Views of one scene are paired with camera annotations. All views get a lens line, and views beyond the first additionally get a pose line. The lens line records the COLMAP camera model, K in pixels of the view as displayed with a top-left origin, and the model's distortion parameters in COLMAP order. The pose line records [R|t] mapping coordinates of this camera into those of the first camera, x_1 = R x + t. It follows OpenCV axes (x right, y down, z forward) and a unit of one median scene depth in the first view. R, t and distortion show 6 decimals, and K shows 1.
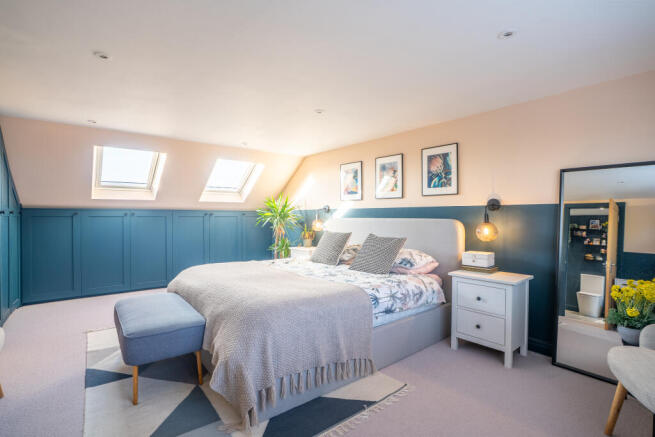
lens RADIAL K [[308.1, 0, 321.6], [0, 308.1, 220.8], [0, 0, 1]] dist [-0.049090, 0.013774]
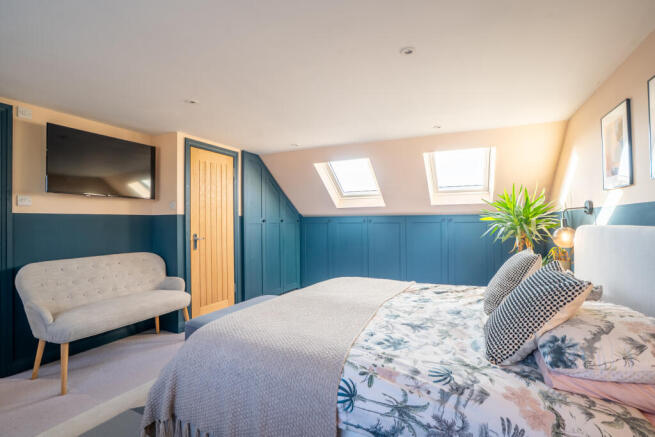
lens RADIAL K [[323.6, 0, 329.1], [0, 323.6, 221.2], [0, 0, 1]] dist [-0.002716, 0.000063]
pose [[0.455590, -0.006538, -0.890165, 0.312991], [0.000520, 0.999975, -0.007079, -0.011678], [0.890189, 0.002762, 0.455582, 0.361518]]
